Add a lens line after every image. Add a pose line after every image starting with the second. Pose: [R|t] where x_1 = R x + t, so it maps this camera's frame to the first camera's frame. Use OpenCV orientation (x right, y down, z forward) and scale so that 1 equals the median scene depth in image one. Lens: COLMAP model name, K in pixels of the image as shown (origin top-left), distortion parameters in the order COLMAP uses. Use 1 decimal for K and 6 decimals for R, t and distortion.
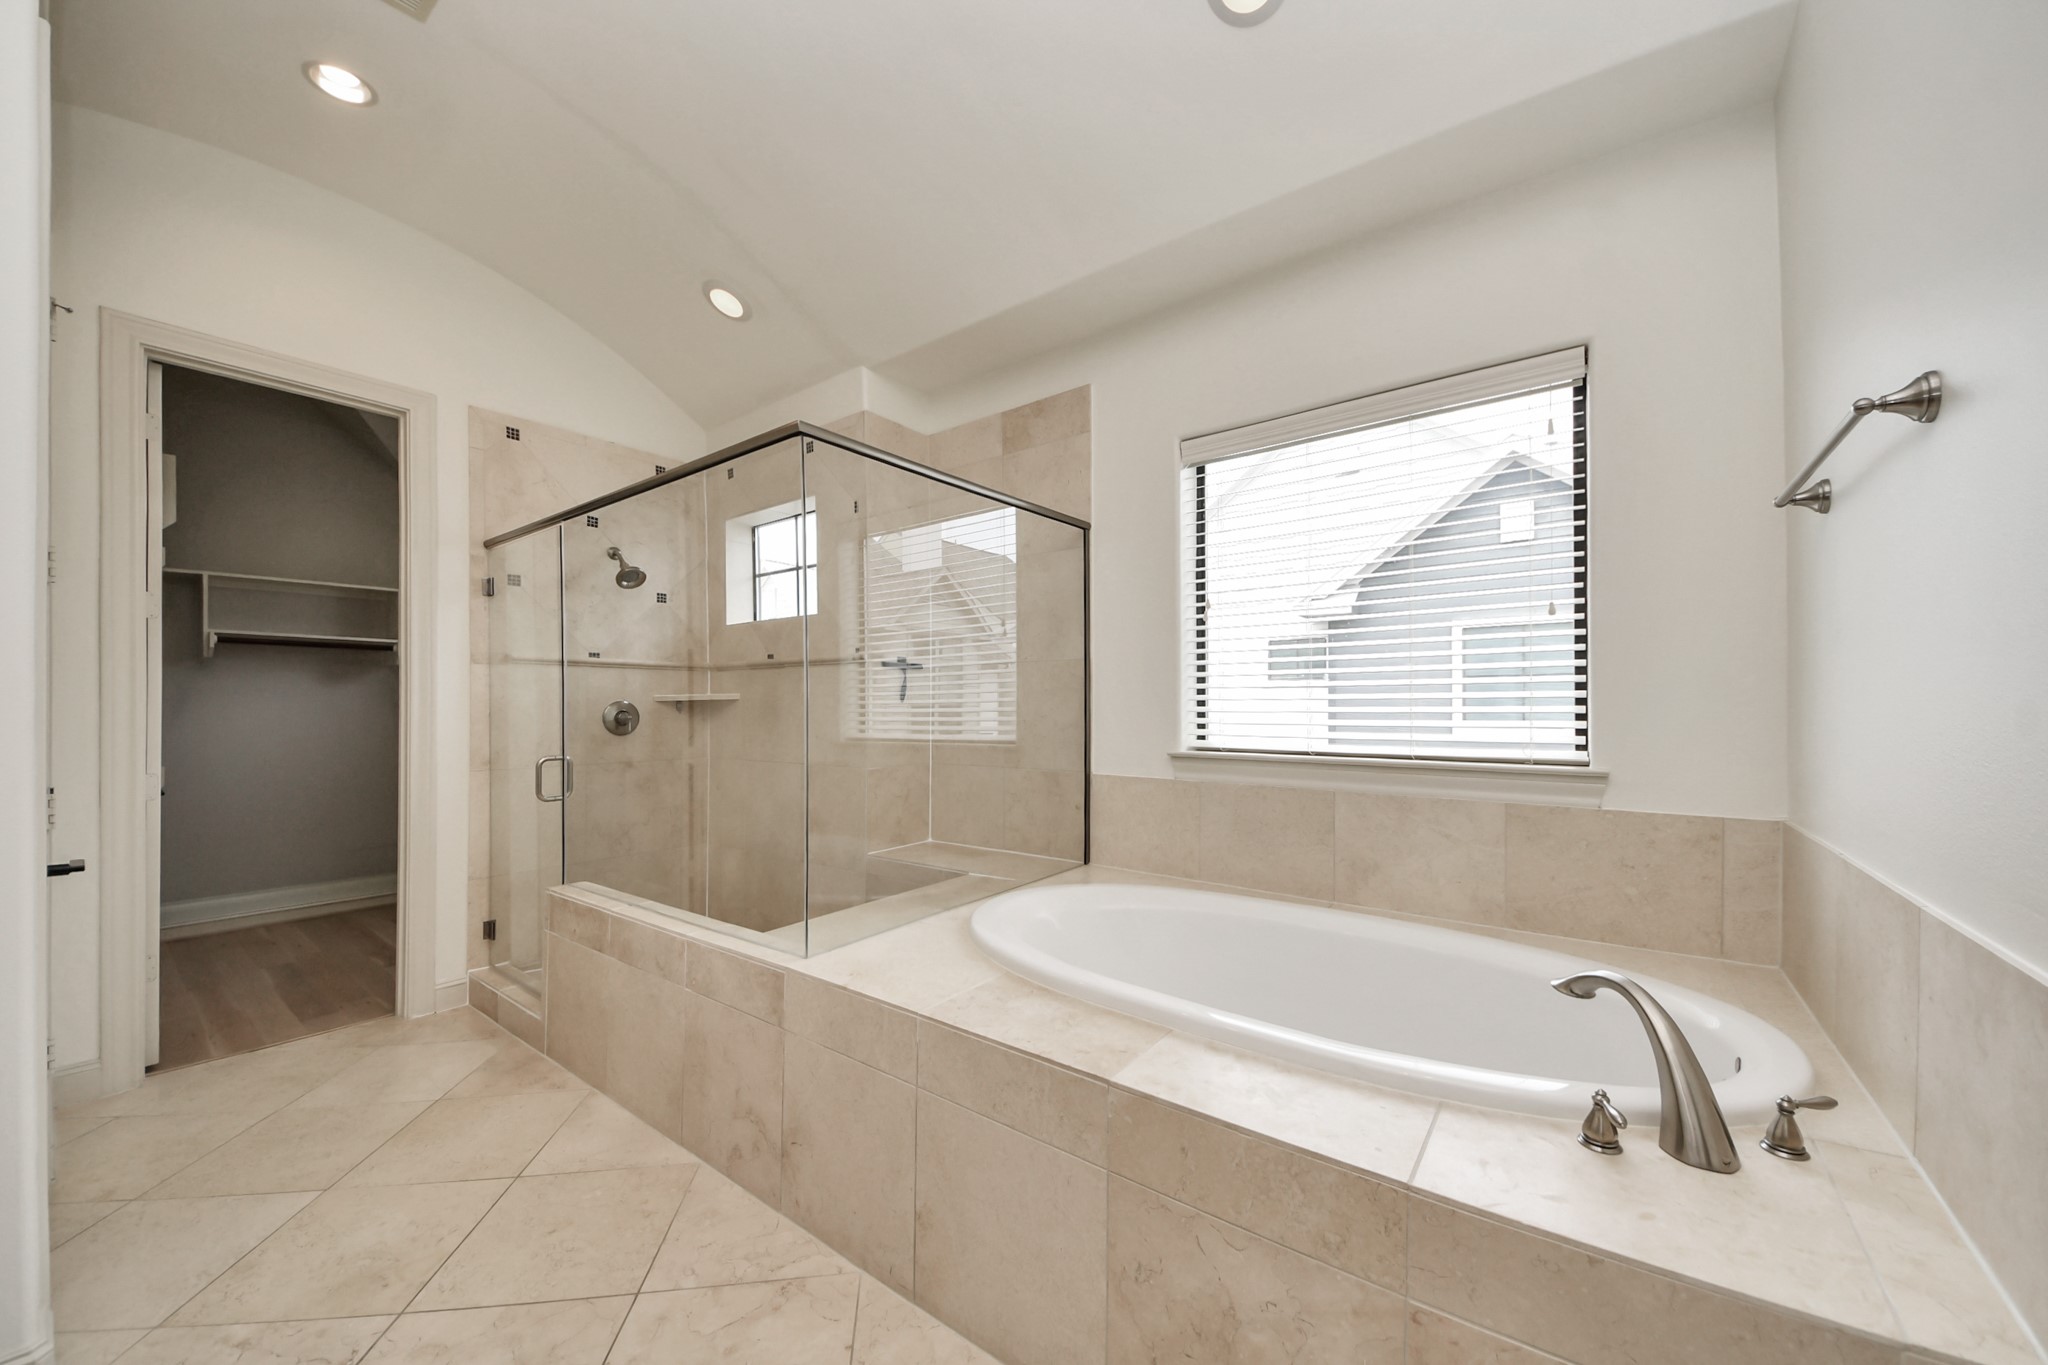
lens RADIAL K [[743.1, 0, 1032.5], [0, 743.1, 704.7], [0, 0, 1]] dist [0.060588, -0.033154]
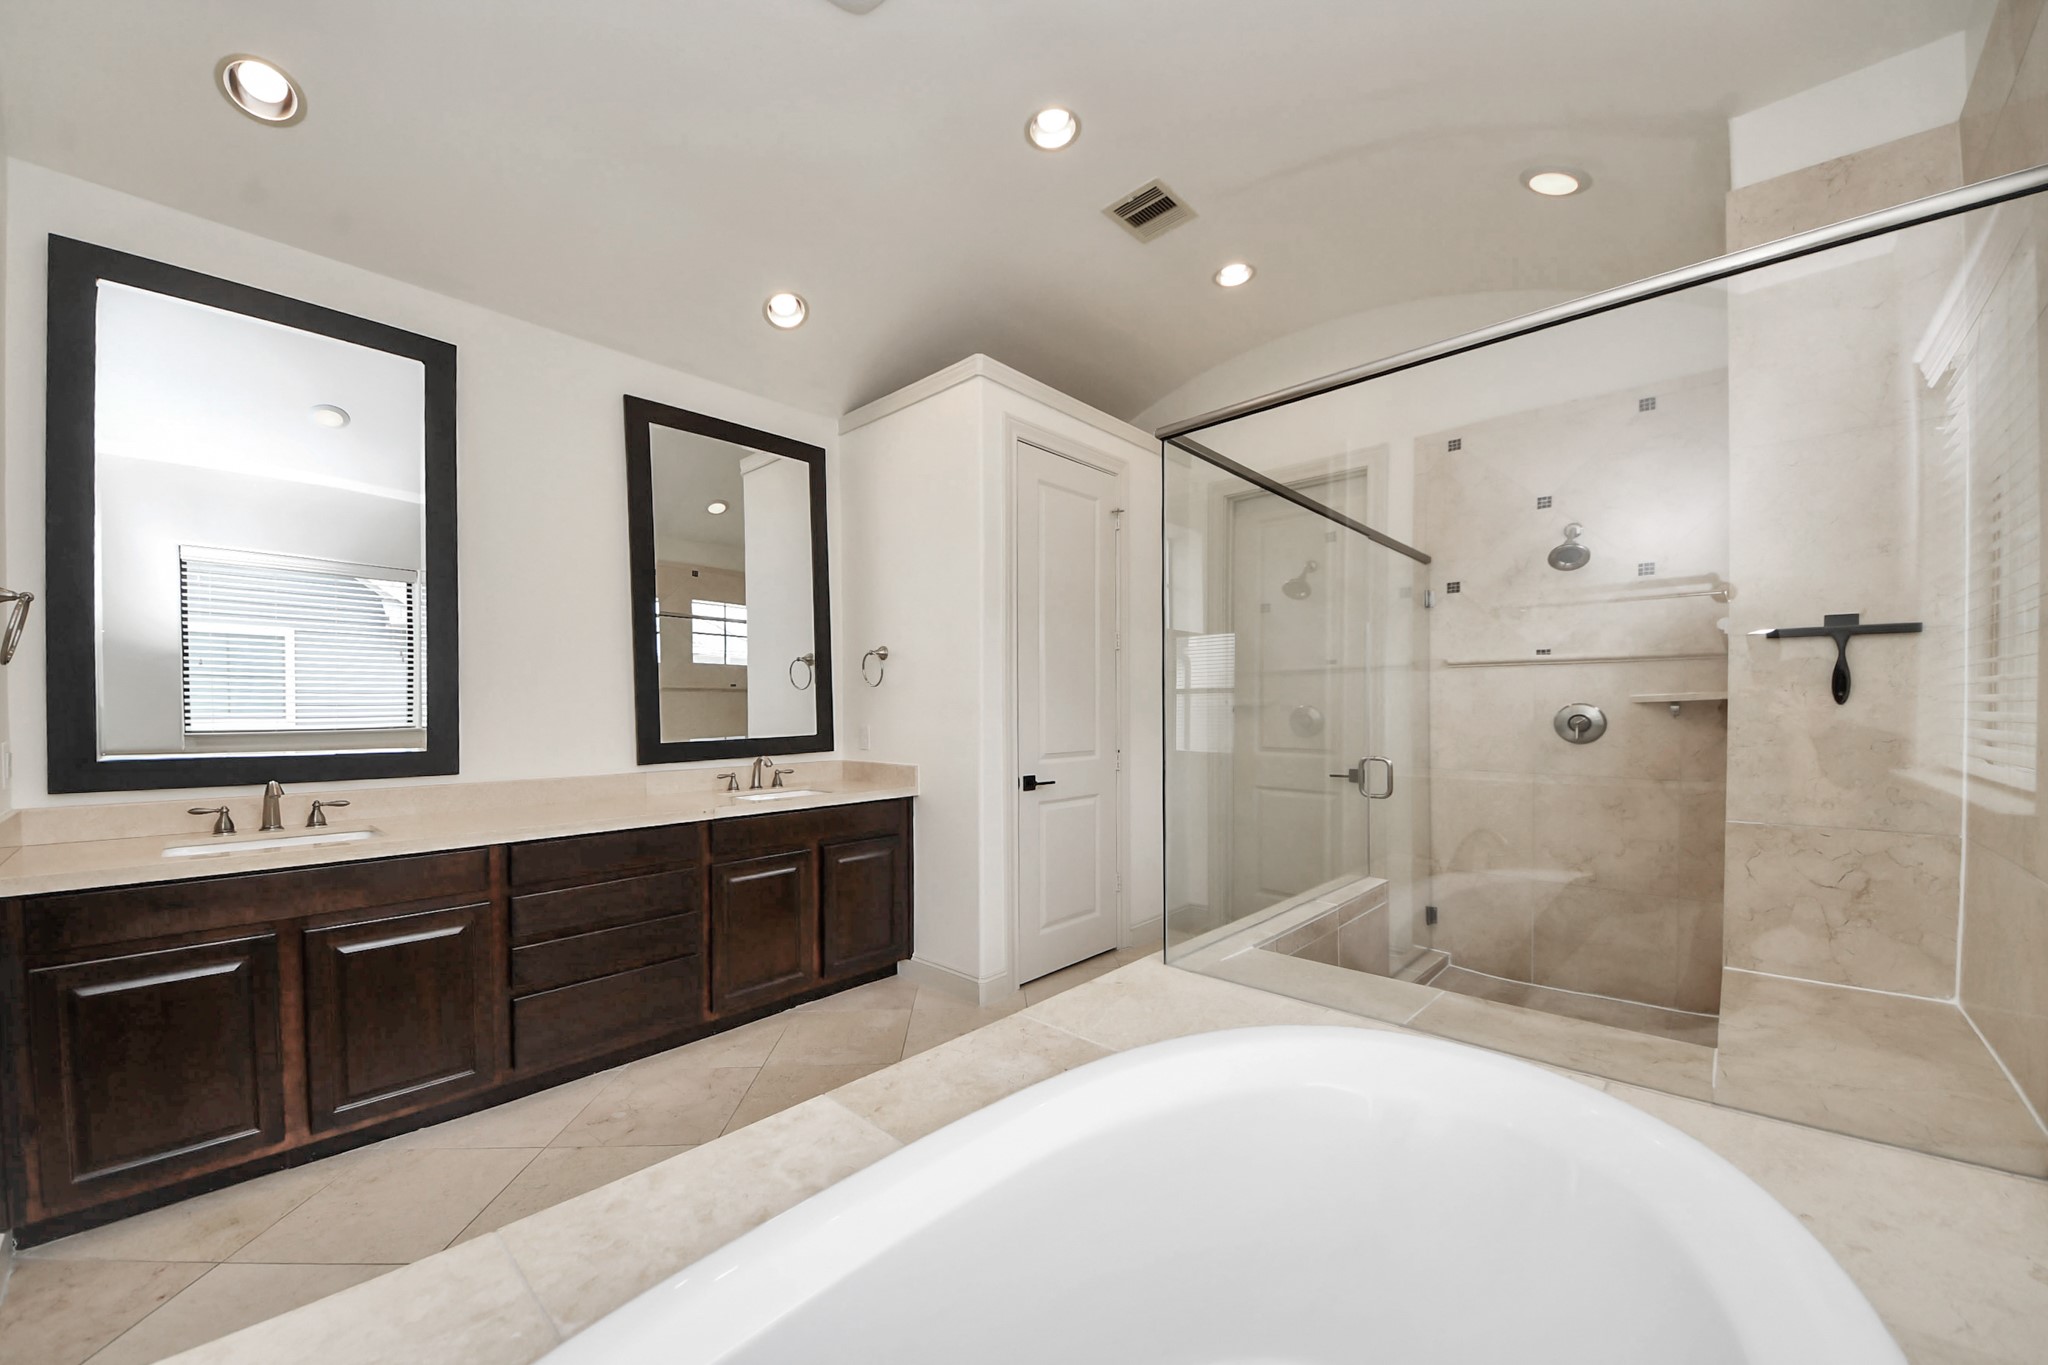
lens RADIAL K [[738.5, 0, 1026.3], [0, 738.5, 723.4], [0, 0, 1]] dist [0.041441, -0.025180]
pose [[-0.080182, 0.022431, -0.996528, 0.402428], [0.003244, 0.999747, 0.022243, -0.002818], [0.996775, -0.001450, -0.080235, 0.520804]]
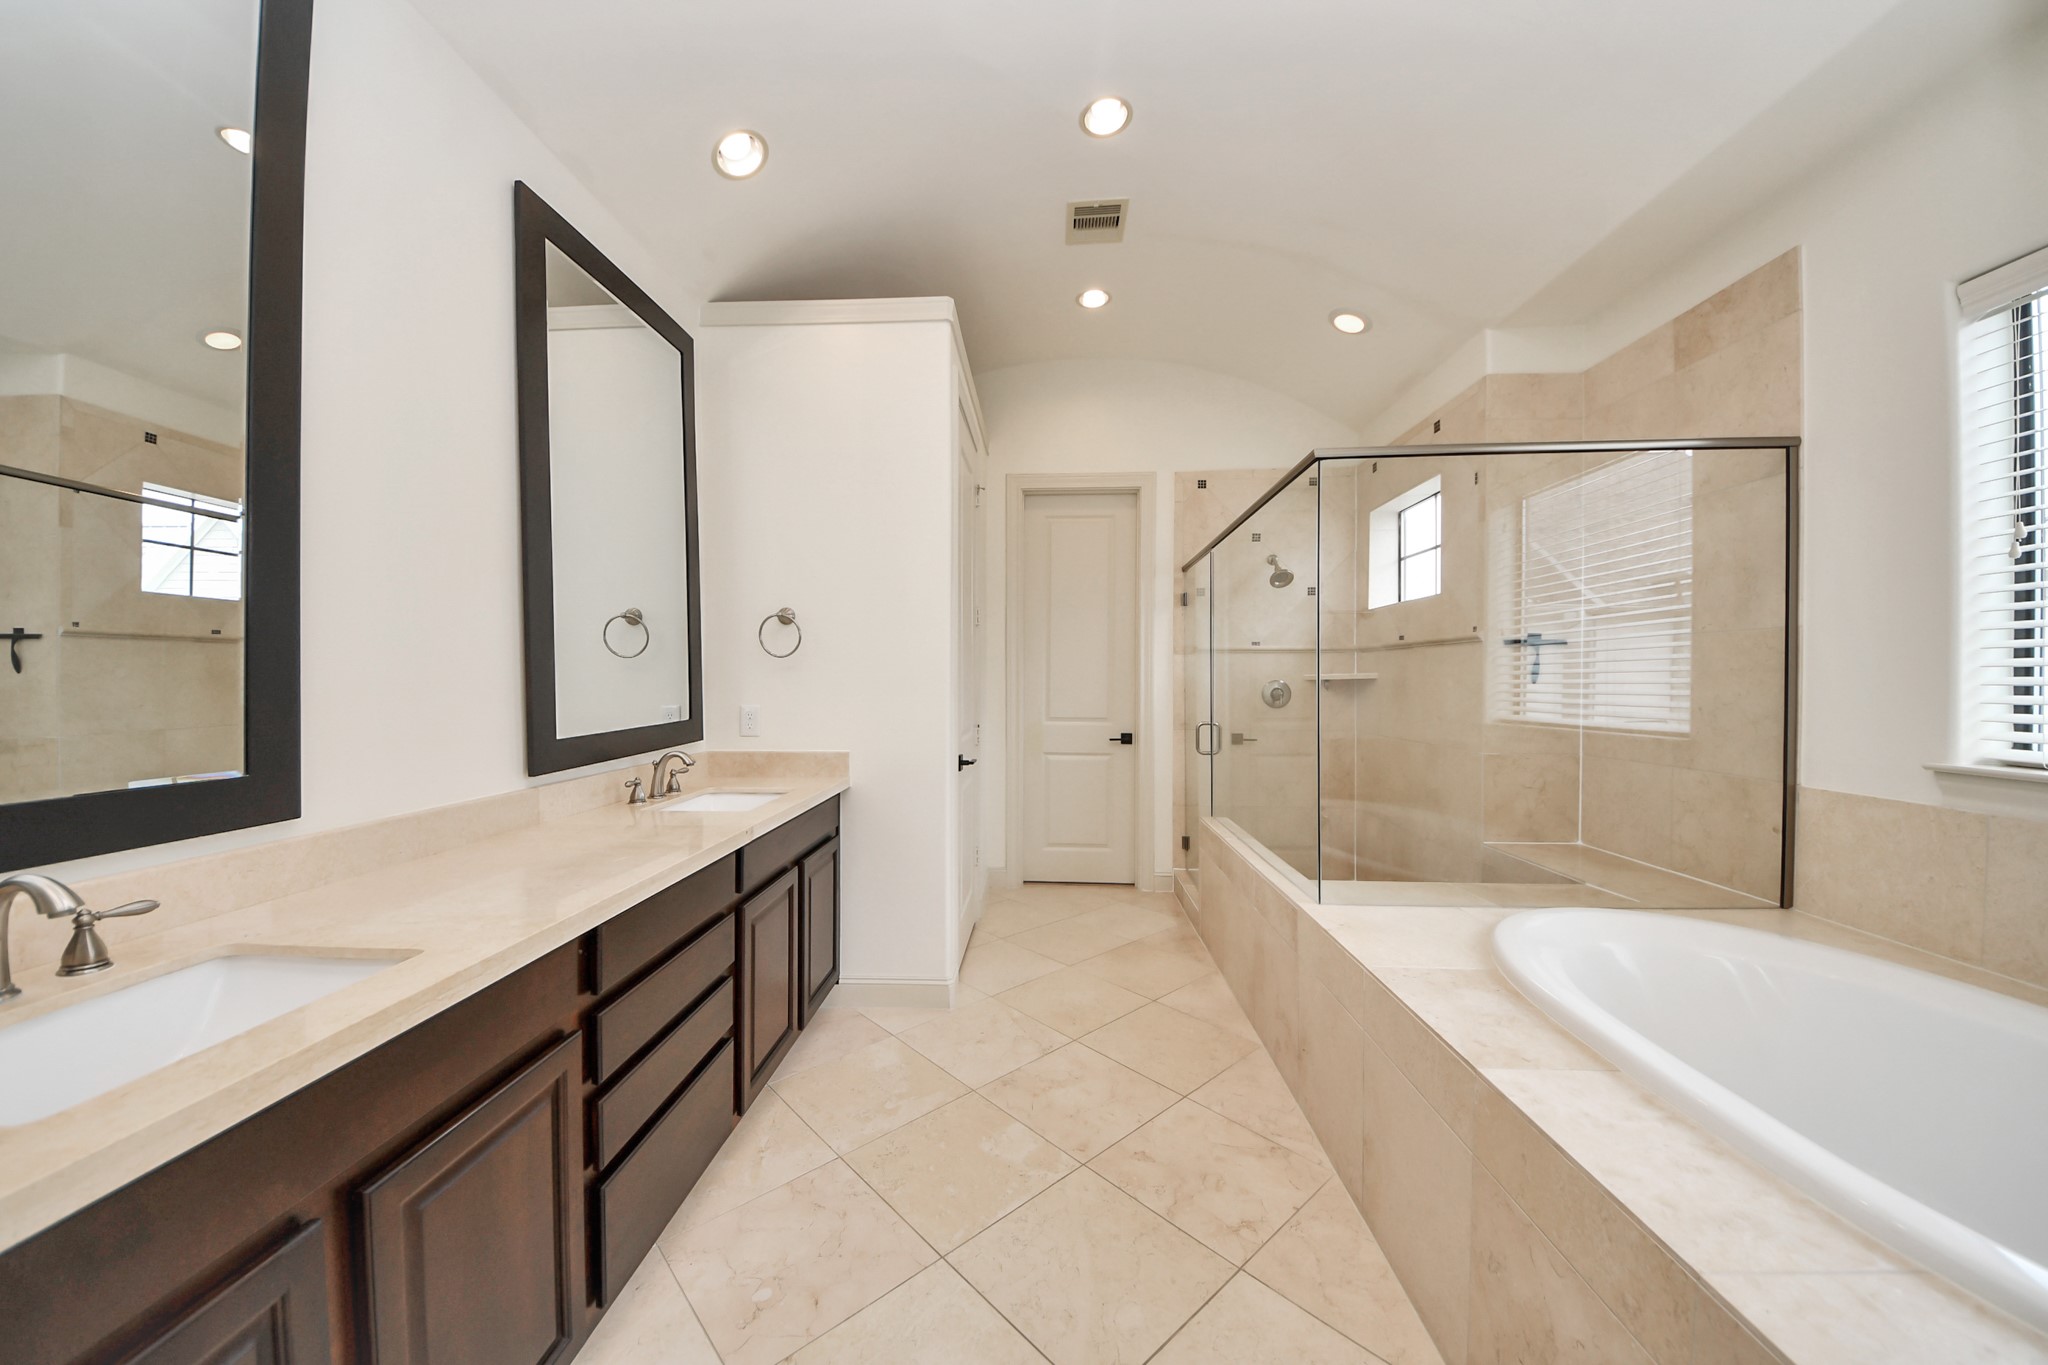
lens RADIAL K [[730.8, 0, 1019.7], [0, 730.8, 690.5], [0, 0, 1]] dist [0.044268, -0.021112]
pose [[0.574711, 0.015504, -0.818210, 0.219282], [-0.002147, 0.999846, 0.017437, -0.009247], [0.818354, -0.008265, 0.574656, -0.026541]]
